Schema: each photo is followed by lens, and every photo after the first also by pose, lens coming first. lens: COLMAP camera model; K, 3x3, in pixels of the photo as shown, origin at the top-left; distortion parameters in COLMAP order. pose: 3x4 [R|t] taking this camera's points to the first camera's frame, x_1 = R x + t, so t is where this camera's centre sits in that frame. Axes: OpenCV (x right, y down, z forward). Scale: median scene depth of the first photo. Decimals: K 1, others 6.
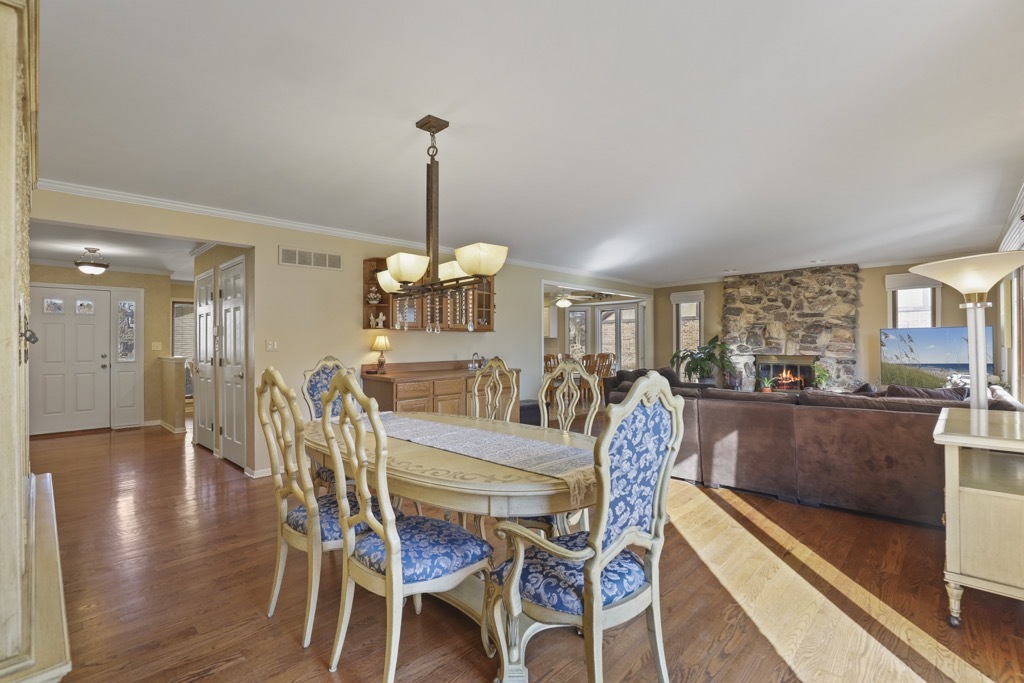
lens RADIAL K [[471.1, 0, 513.4], [0, 471.1, 340.2], [0, 0, 1]] dist [-0.039210, 0.008387]
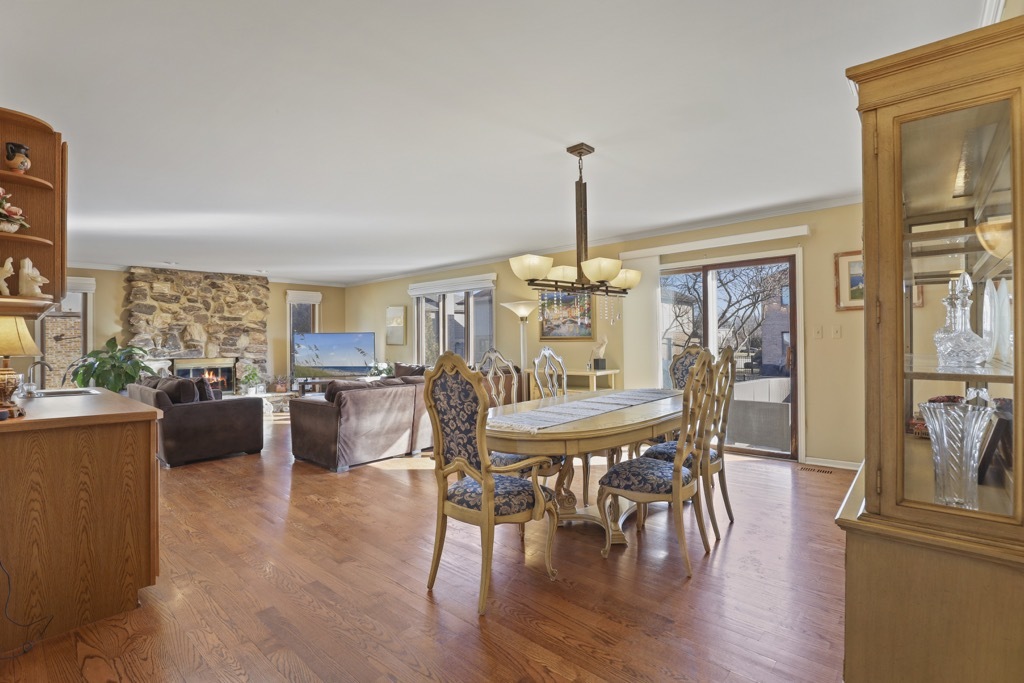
lens RADIAL K [[471.1, 0, 513.4], [0, 471.1, 340.2], [0, 0, 1]] dist [-0.039210, 0.008387]
pose [[-0.044713, 0.003344, 0.998994, -0.432342], [0.006590, 0.999974, -0.003053, 0.001891], [-0.998978, 0.006447, -0.044734, 0.400687]]
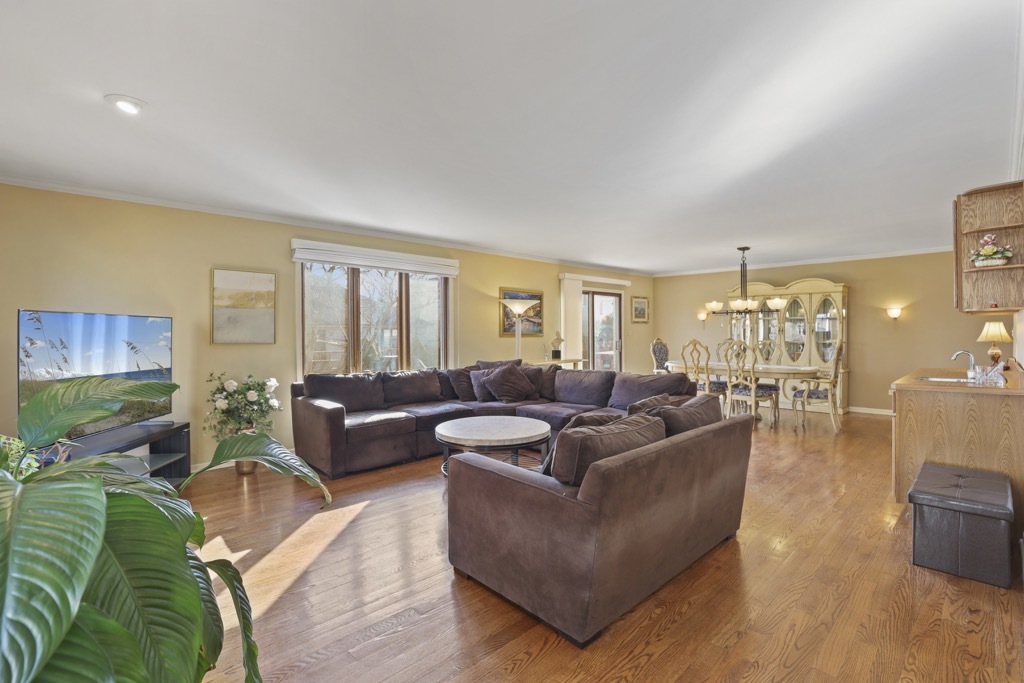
lens RADIAL K [[471.5, 0, 515.2], [0, 471.5, 335.2], [0, 0, 1]] dist [-0.030215, 0.000936]
pose [[-0.999127, 0.005775, 0.041374, 0.321155], [0.005678, 0.999981, -0.002475, 0.000510], [-0.041387, -0.002238, -0.999141, 1.180737]]
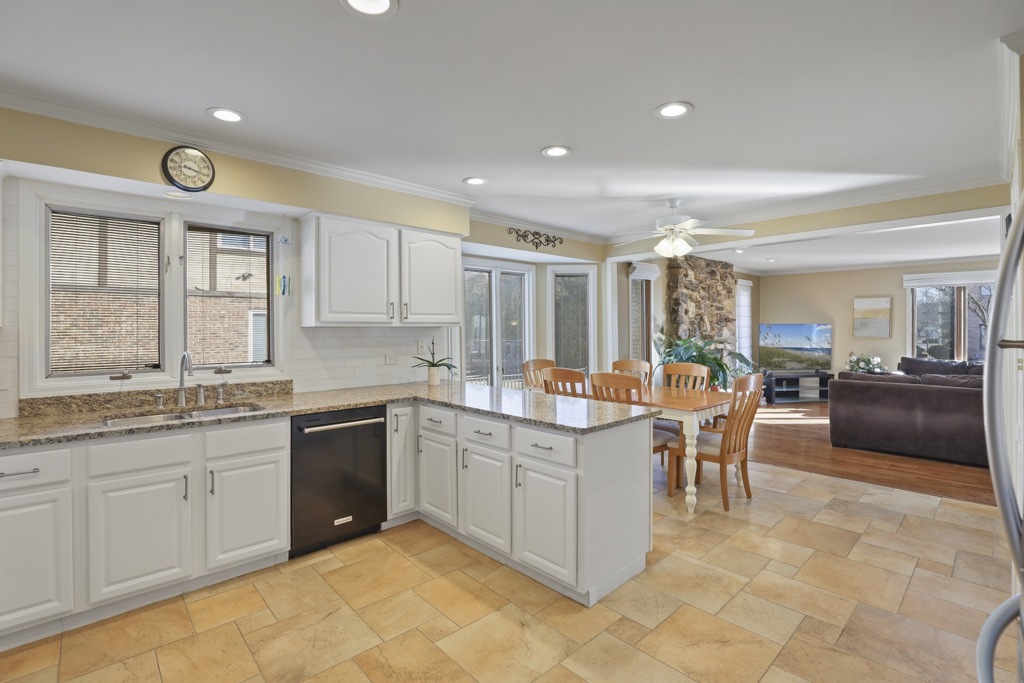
lens RADIAL K [[471.0, 0, 517.7], [0, 471.0, 328.0], [0, 0, 1]] dist [-0.028221, 0.000912]
pose [[0.040725, 0.003431, 0.999165, -0.385491], [-0.006322, 0.999975, -0.003176, -0.005774], [-0.999150, -0.006188, 0.040745, 1.369077]]
